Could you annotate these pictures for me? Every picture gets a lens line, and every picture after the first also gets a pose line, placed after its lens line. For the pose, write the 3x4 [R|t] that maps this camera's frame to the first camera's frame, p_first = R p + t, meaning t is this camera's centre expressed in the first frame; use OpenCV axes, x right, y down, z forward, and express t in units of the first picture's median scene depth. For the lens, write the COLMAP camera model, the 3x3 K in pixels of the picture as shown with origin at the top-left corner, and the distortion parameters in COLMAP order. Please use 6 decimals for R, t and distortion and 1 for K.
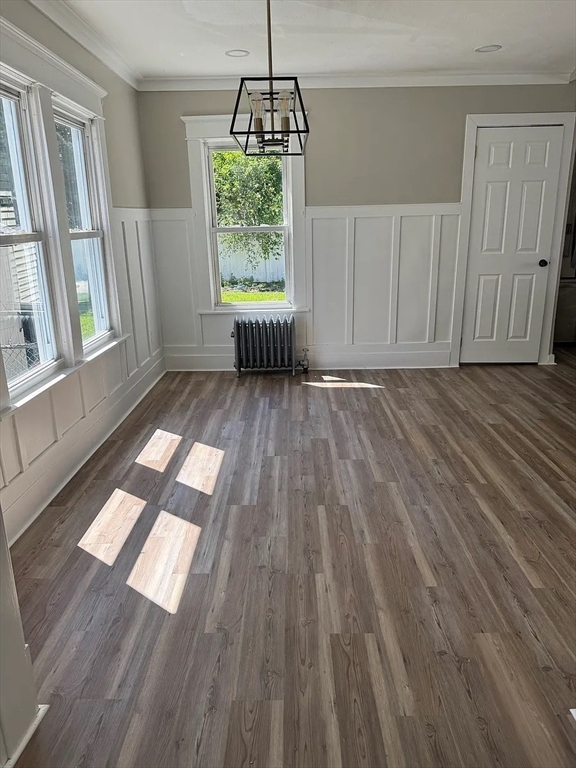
lens RADIAL K [[560.3, 0, 290.6], [0, 560.3, 382.4], [0, 0, 1]] dist [0.104606, -0.003523]
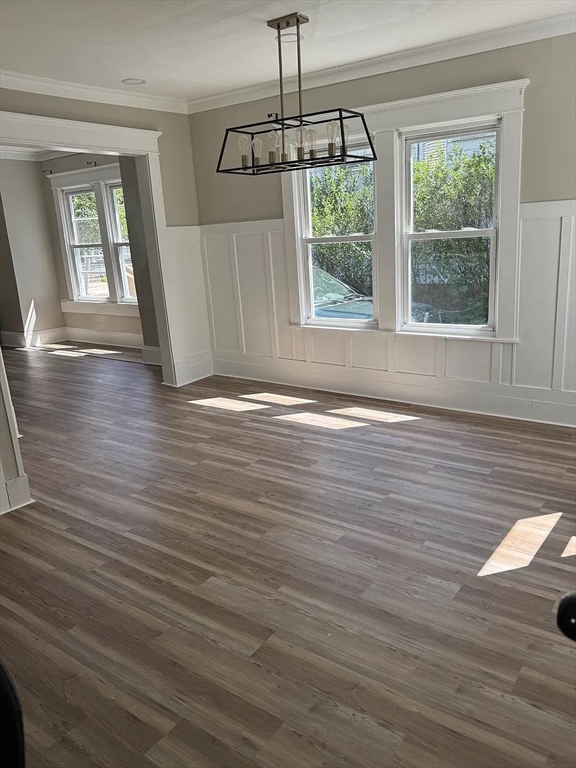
lens RADIAL K [[560.3, 0, 290.6], [0, 560.3, 382.4], [0, 0, 1]] dist [0.104606, -0.003523]
pose [[-0.562939, 0.257172, -0.785469, 0.779255], [-0.170366, 0.893842, 0.414755, -0.406295], [0.808749, 0.367299, -0.459366, 1.355455]]
